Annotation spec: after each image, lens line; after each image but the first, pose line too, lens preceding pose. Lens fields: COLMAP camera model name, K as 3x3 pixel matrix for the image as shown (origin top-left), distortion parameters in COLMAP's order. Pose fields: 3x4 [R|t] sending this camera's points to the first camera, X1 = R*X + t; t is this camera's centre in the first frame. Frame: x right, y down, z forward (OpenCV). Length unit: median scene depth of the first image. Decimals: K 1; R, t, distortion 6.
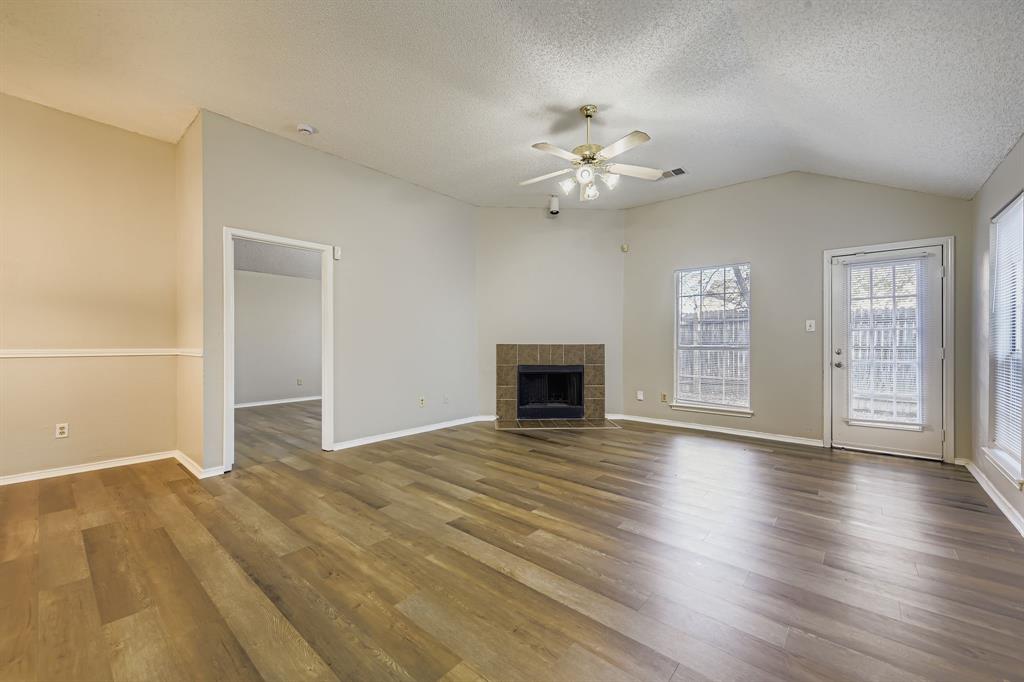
lens RADIAL K [[407.6, 0, 507.8], [0, 407.6, 343.0], [0, 0, 1]] dist [0.015643, -0.002665]
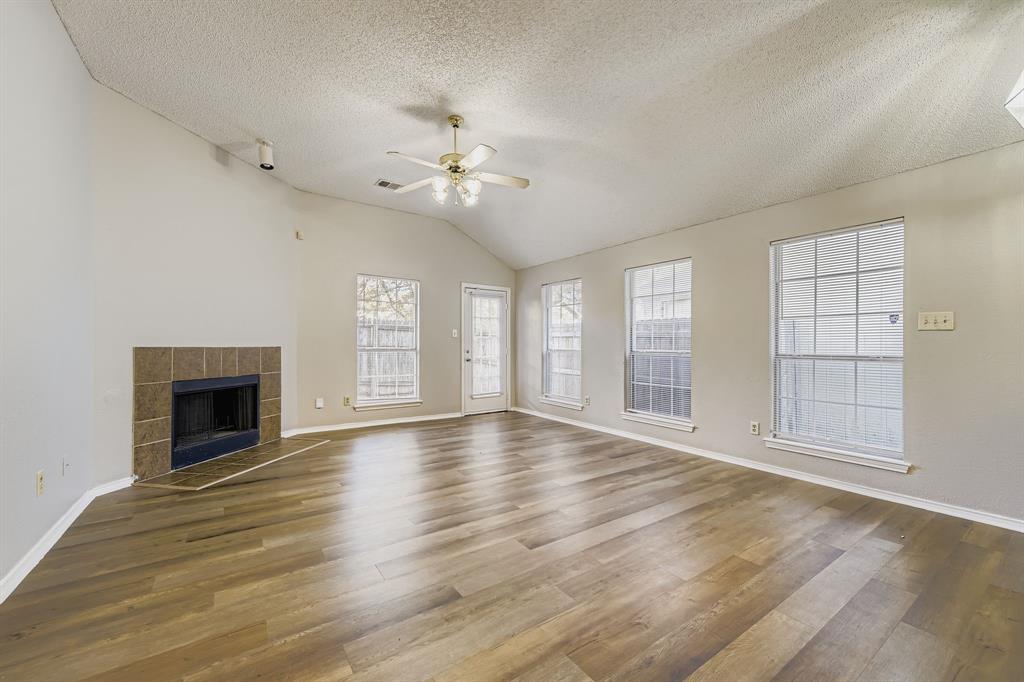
lens RADIAL K [[407.6, 0, 513.1], [0, 407.6, 342.5], [0, 0, 1]] dist [0.015643, -0.002665]
pose [[0.234416, 0.006328, 0.972116, -0.454631], [-0.003406, 0.999978, -0.005688, -0.002177], [-0.972130, -0.001978, 0.234432, 0.365252]]
